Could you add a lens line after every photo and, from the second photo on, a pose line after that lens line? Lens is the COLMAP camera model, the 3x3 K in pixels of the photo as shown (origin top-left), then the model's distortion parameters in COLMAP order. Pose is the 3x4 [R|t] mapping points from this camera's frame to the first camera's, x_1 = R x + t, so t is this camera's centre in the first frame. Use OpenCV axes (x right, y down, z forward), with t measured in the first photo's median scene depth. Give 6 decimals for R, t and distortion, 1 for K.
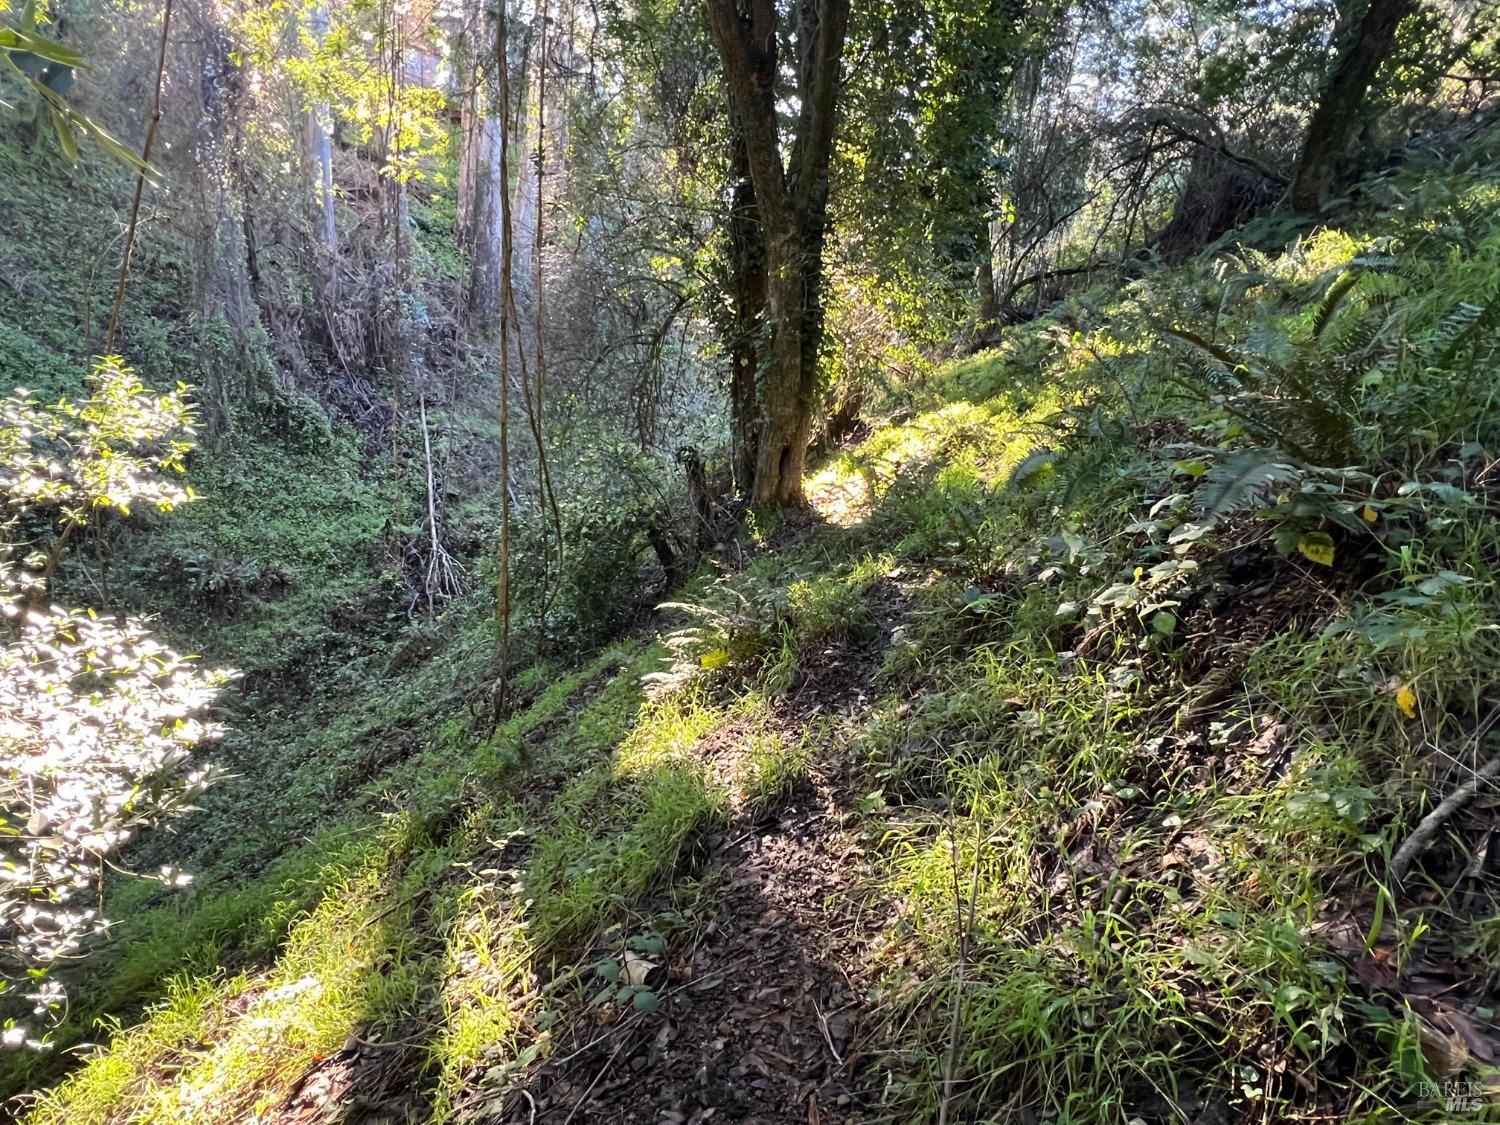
lens RADIAL K [[795.2, 0, 748.4], [0, 795.2, 555.9], [0, 0, 1]] dist [-0.002629, 0.000366]
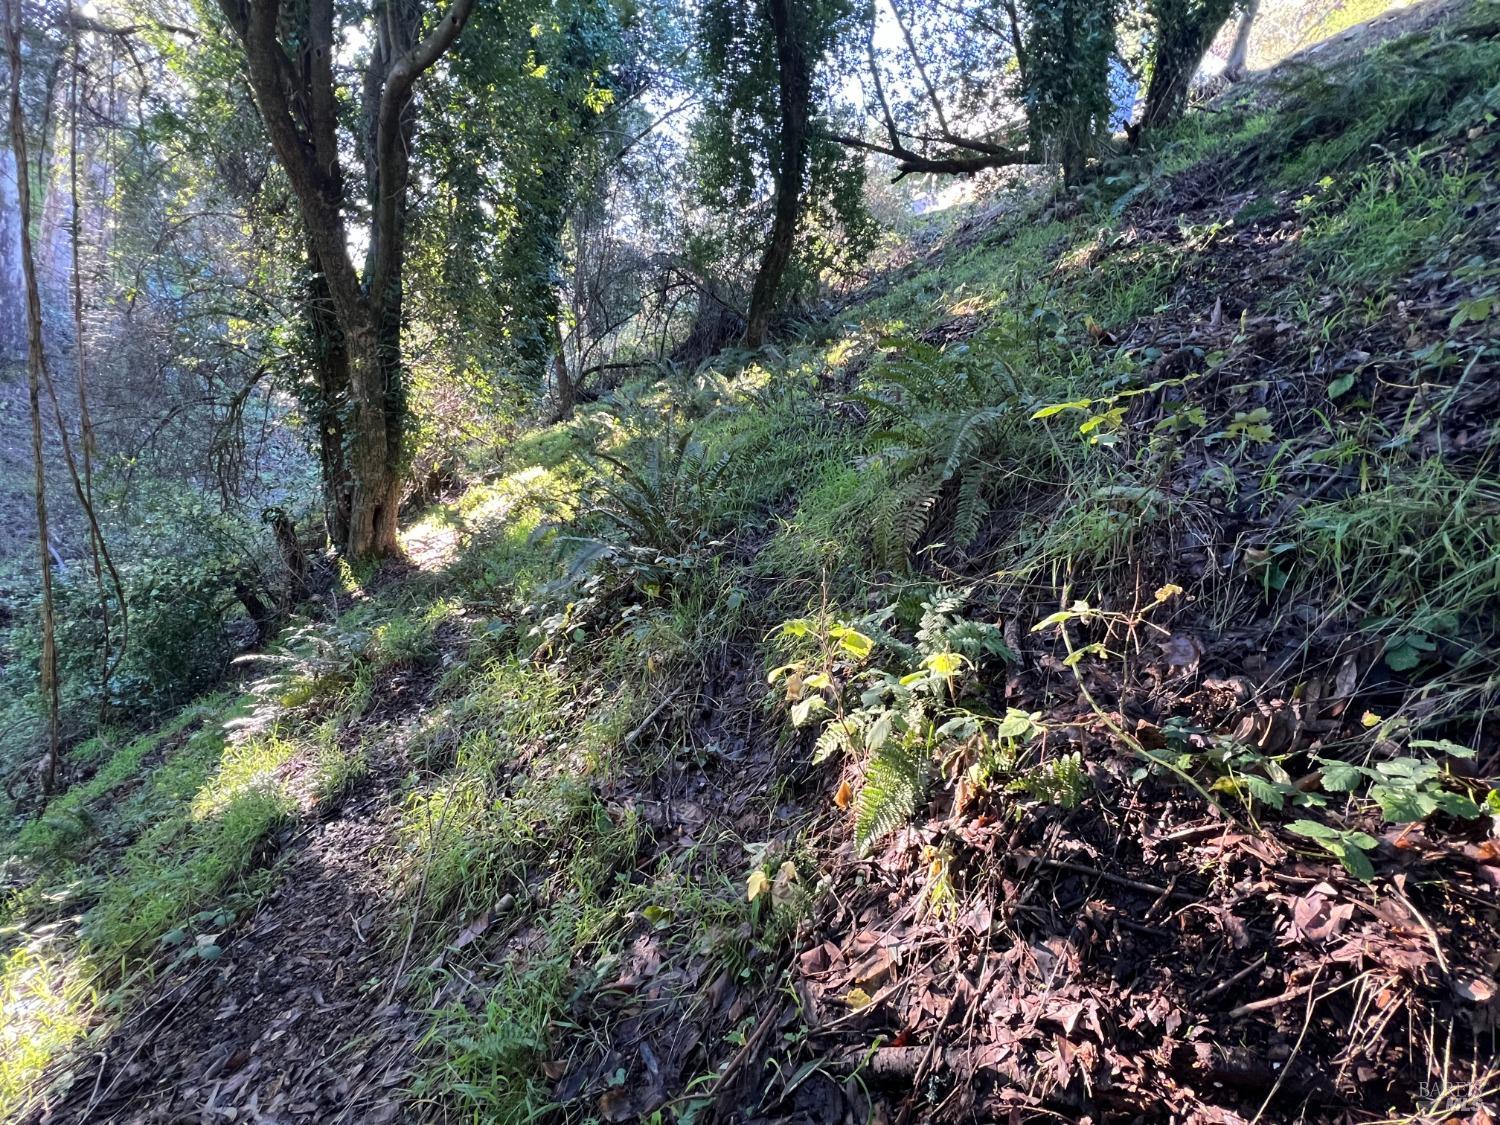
lens RADIAL K [[667.6, 0, 742.1], [0, 667.6, 562.2], [0, 0, 1]] dist [-0.001831, -0.000527]
pose [[0.870663, -0.055382, 0.488753, 0.029276], [0.070317, 0.997450, -0.012237, -0.007042], [-0.486829, 0.045022, 0.872336, -0.097347]]
